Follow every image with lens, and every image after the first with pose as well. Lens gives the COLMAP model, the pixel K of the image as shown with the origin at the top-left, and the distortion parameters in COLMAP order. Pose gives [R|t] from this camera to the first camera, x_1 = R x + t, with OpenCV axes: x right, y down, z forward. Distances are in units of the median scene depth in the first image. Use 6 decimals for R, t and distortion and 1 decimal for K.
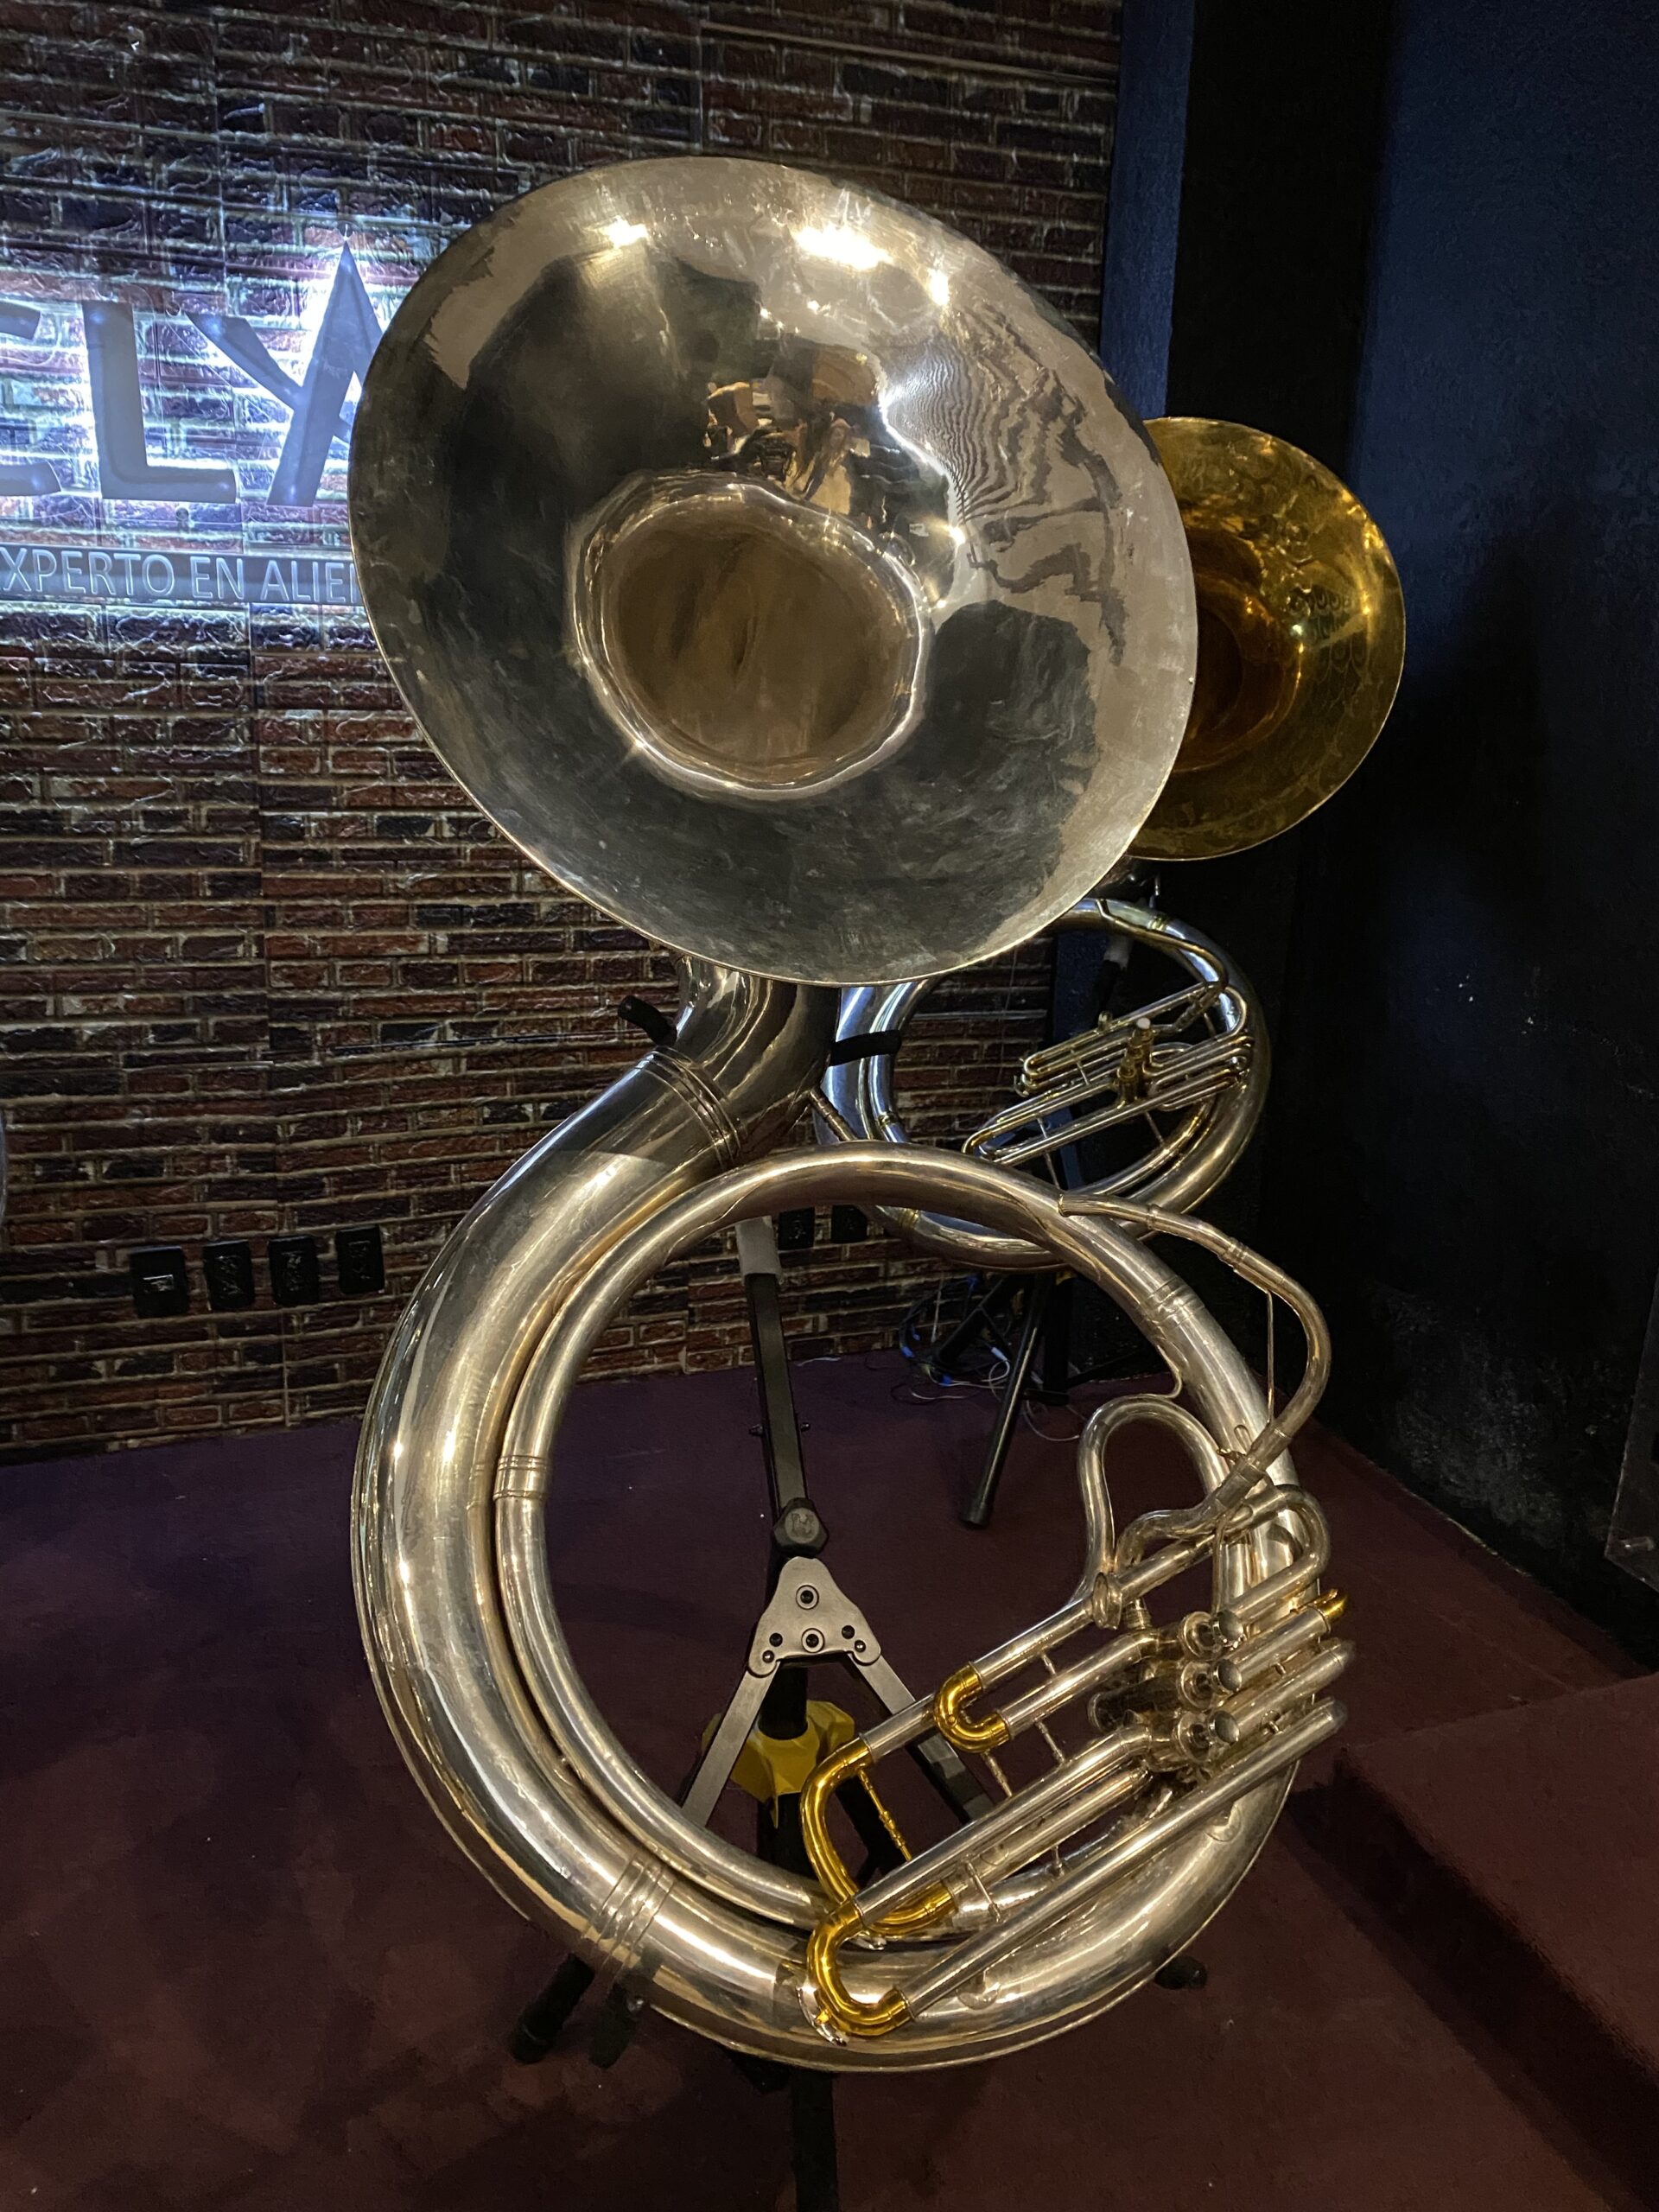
lens RADIAL K [[1701.3, 0, 840.1], [0, 1701.3, 1099.2], [0, 0, 1]] dist [0.026746, -0.023366]
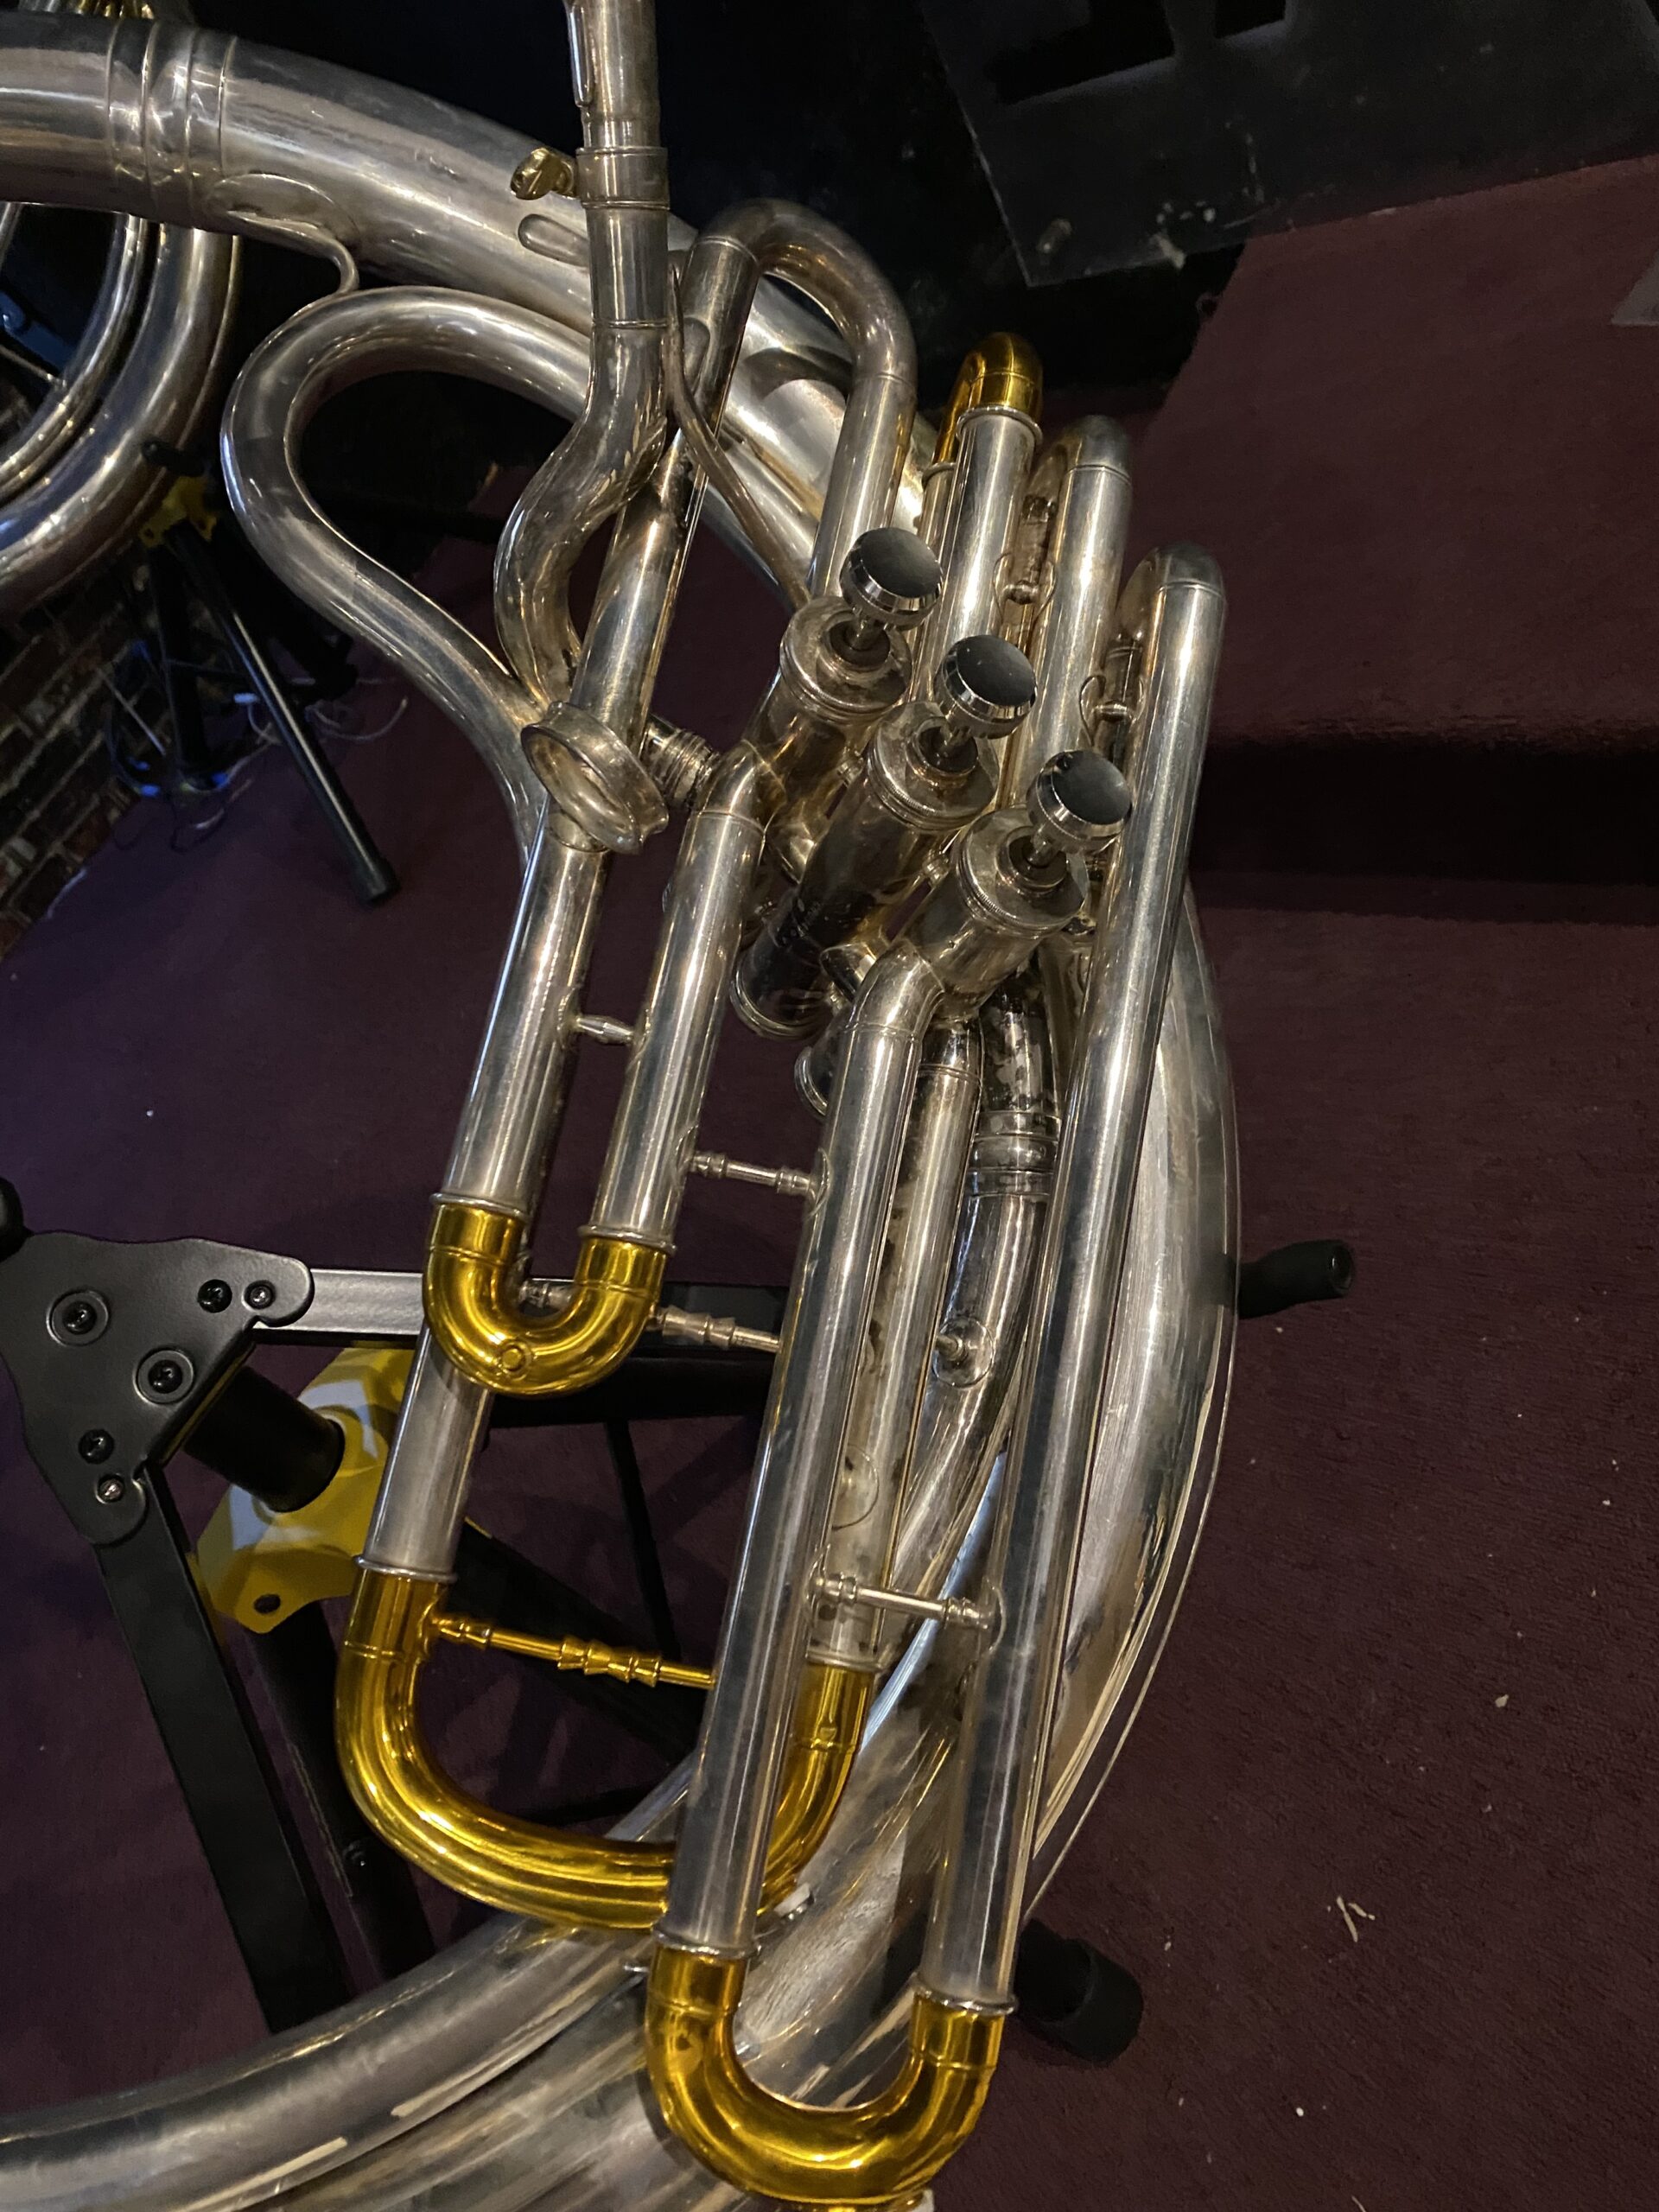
lens RADIAL K [[1702.4, 0, 829.5], [0, 1702.4, 1106.0], [0, 0, 1]] dist [0.018185, -0.011291]
pose [[0.666651, -0.732898, 0.135783, 0.091790], [0.610628, 0.641469, 0.464383, 0.201909], [-0.427446, -0.226668, 0.875164, 0.653022]]
